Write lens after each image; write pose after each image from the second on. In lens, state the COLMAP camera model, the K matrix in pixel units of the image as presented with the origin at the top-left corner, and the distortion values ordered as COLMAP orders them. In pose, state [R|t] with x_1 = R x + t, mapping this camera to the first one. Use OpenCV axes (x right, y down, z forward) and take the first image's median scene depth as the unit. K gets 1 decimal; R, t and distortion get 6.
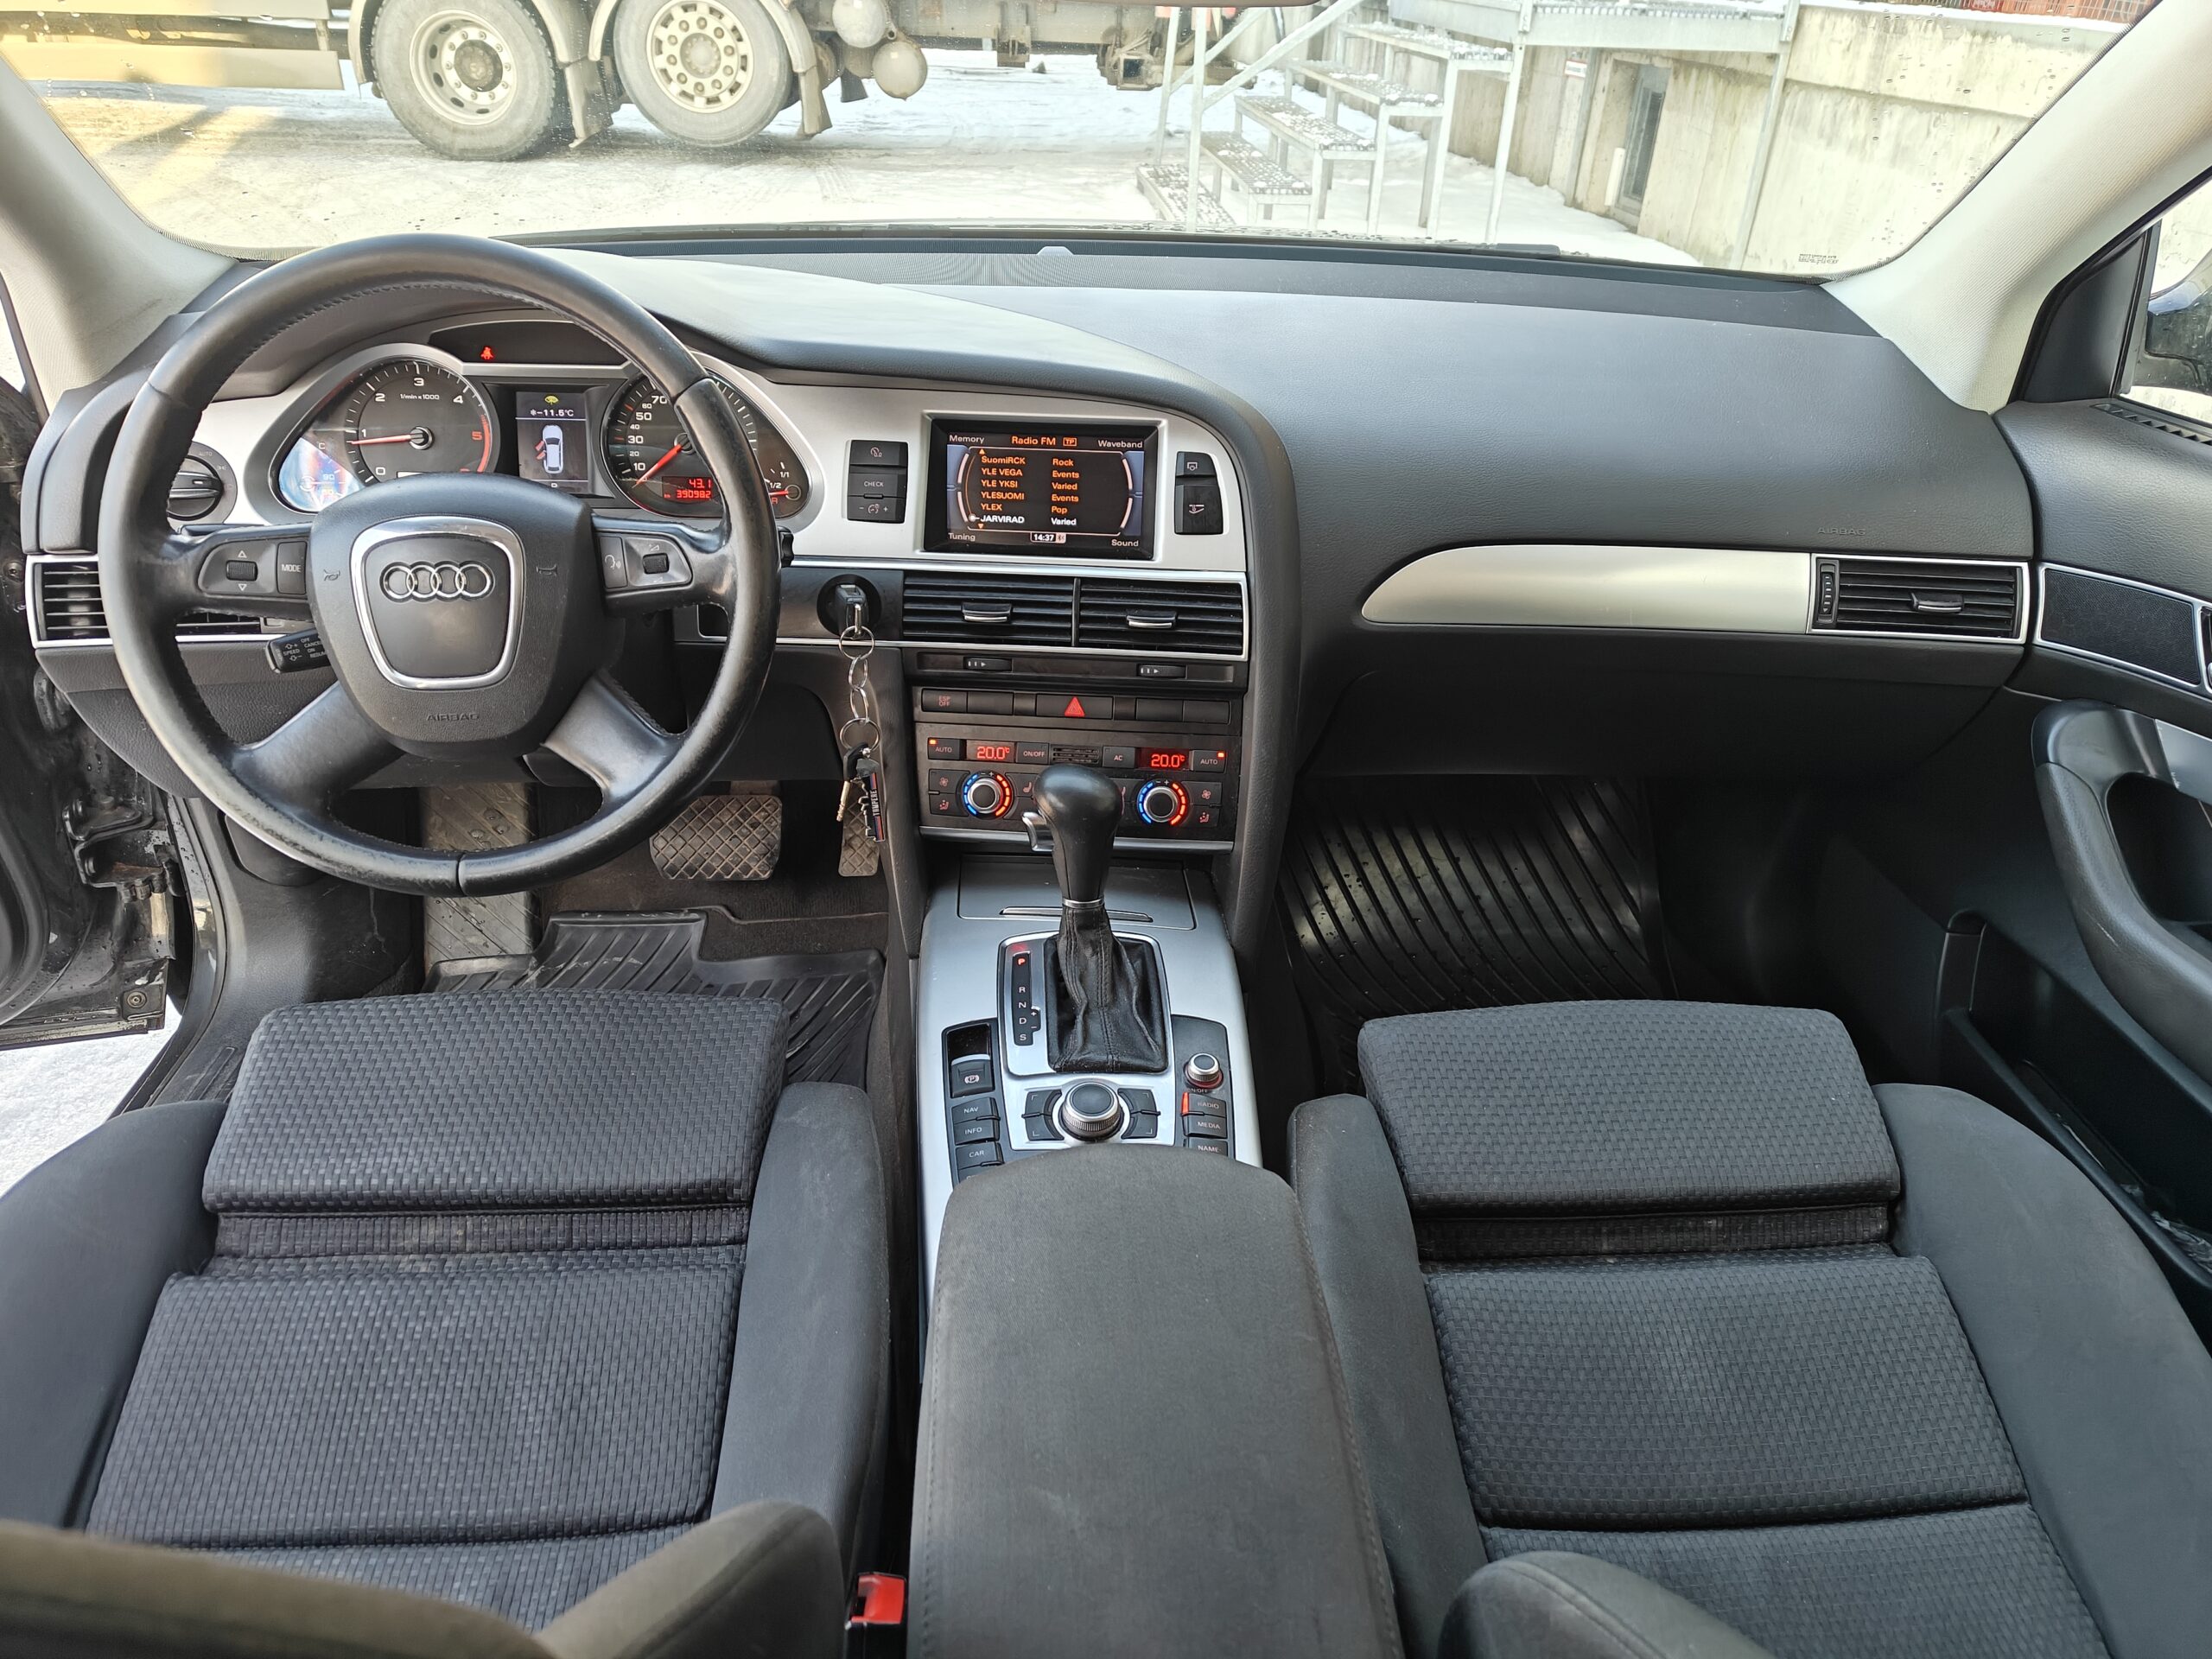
lens RADIAL K [[1634.6, 0, 1106.0], [0, 1634.6, 829.5], [0, 0, 1]] dist [0.004013, 0.002347]
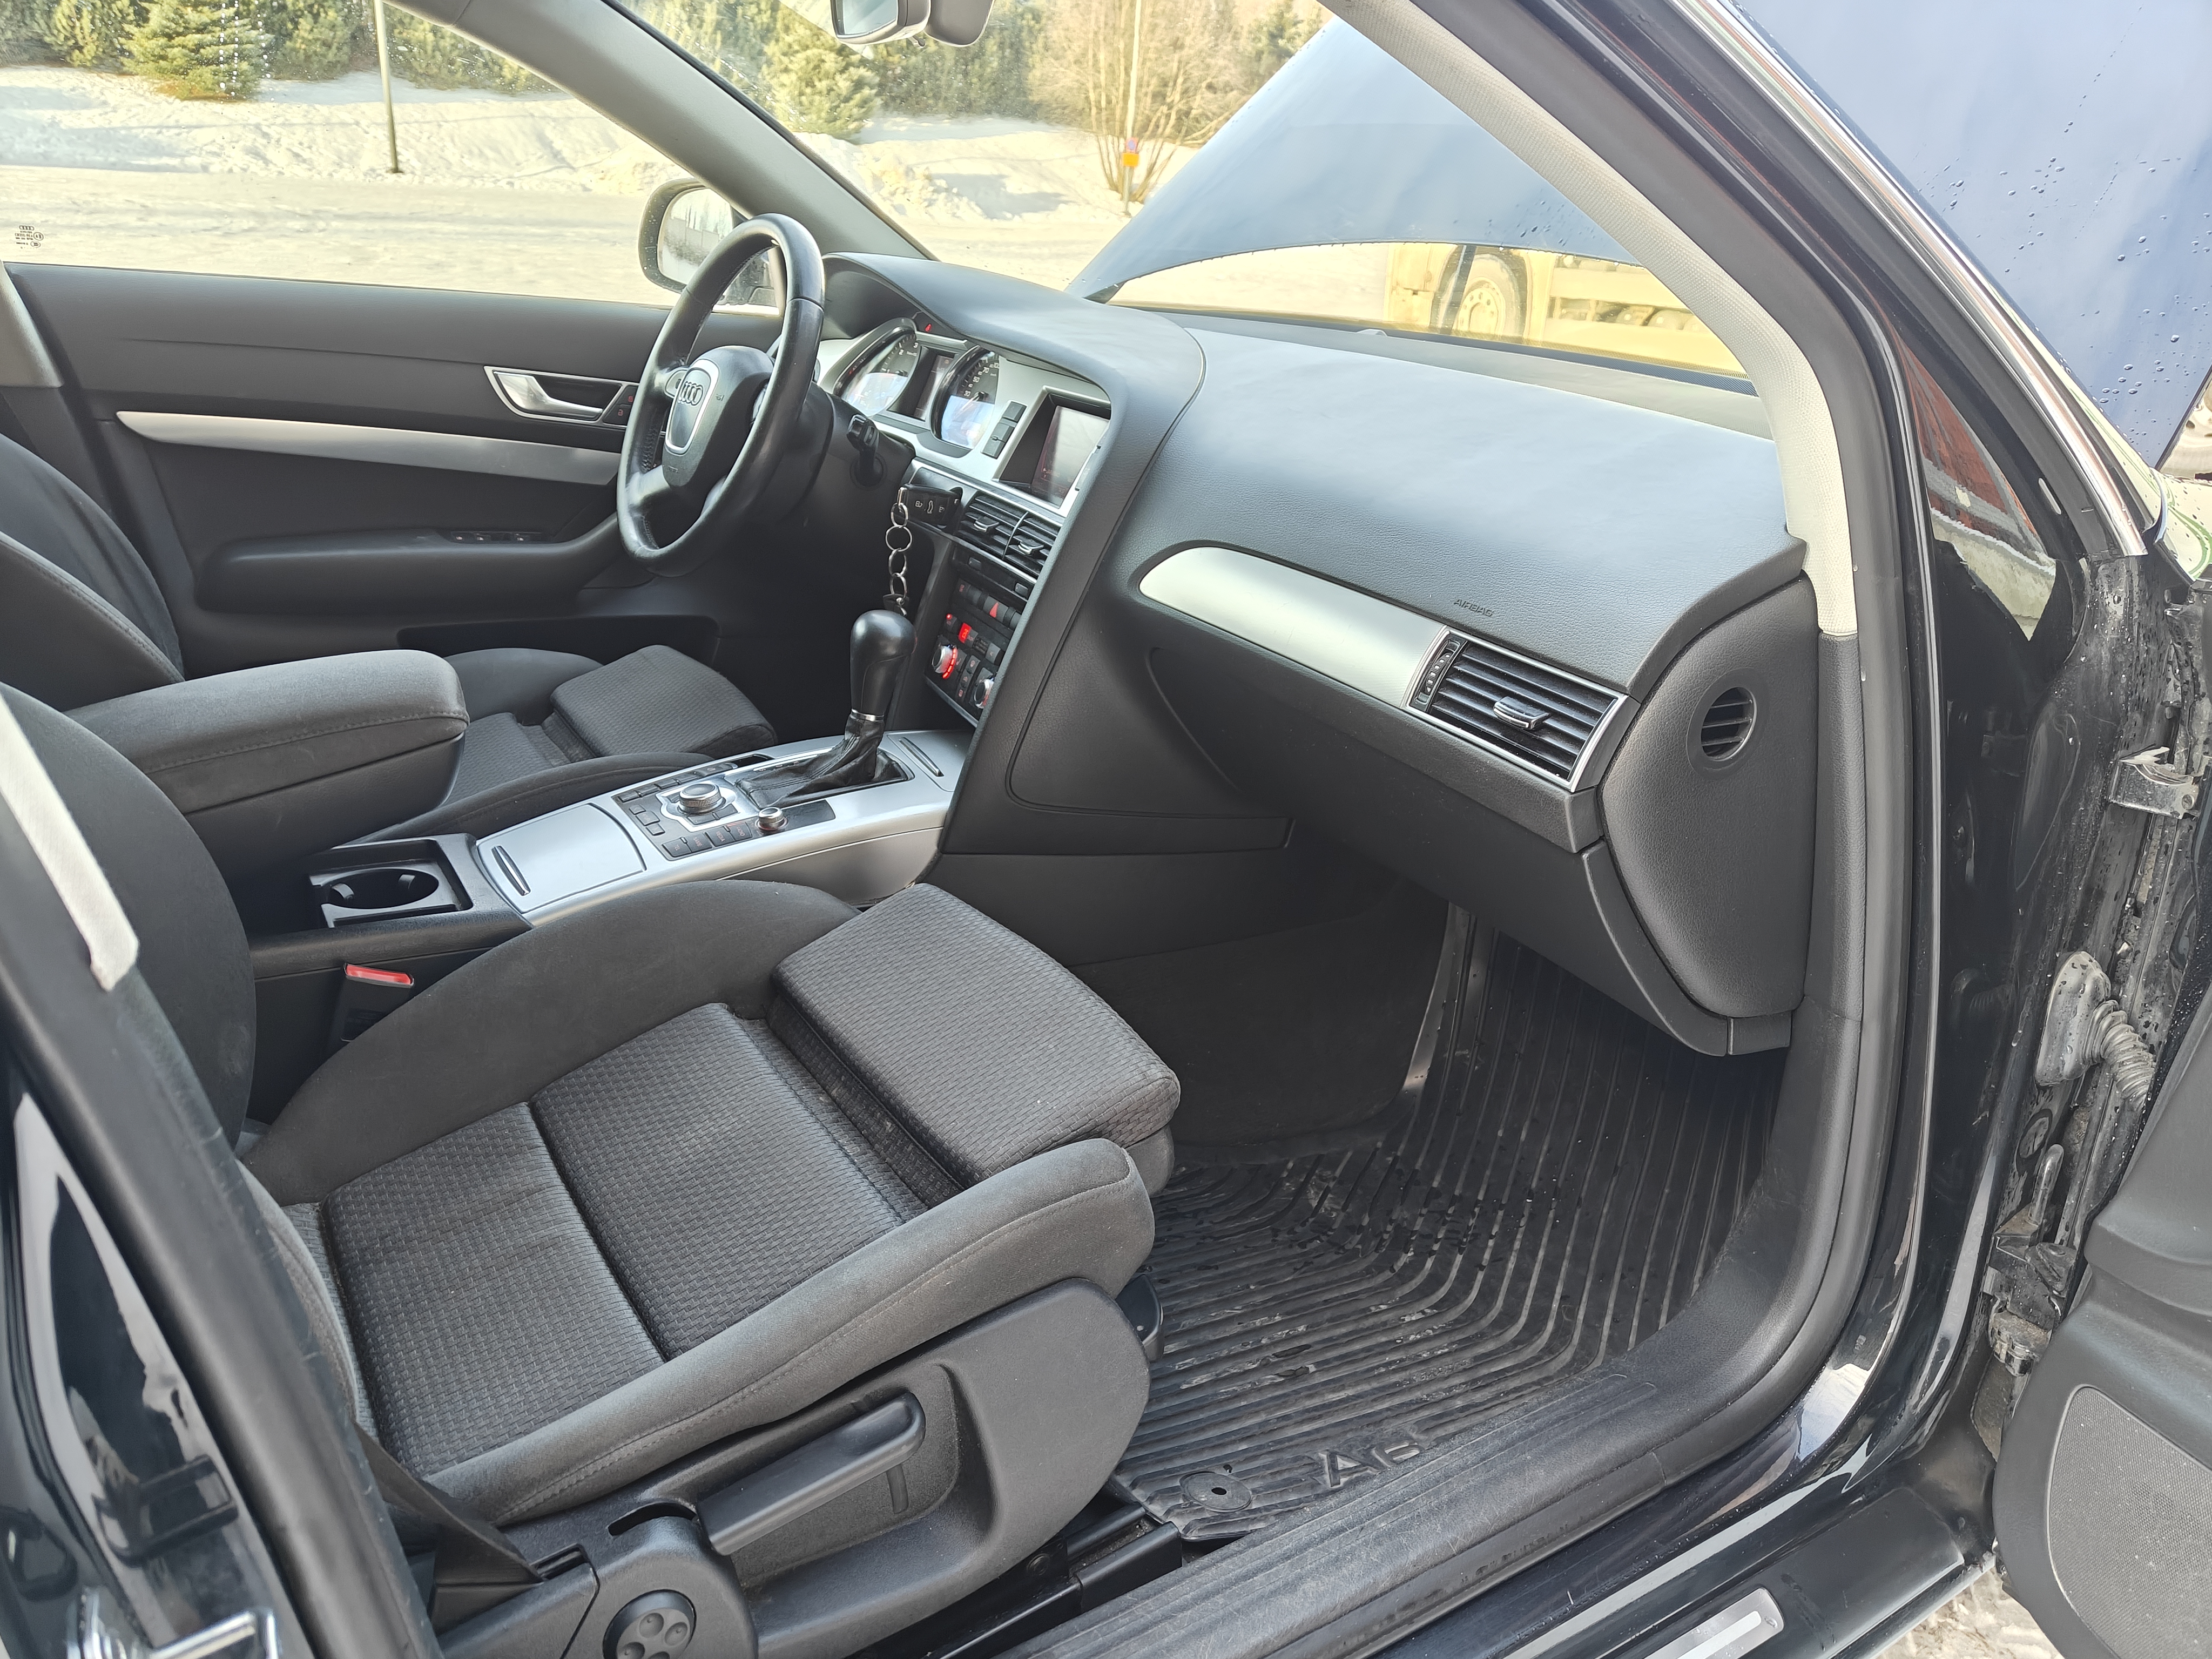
lens RADIAL K [[1634.6, 0, 1106.0], [0, 1634.6, 829.5], [0, 0, 1]] dist [0.004013, 0.002347]
pose [[0.467363, 0.304279, -0.830052, 1.106911], [-0.461881, 0.884614, 0.064217, -0.045556], [0.753815, 0.353372, 0.553977, 0.426076]]
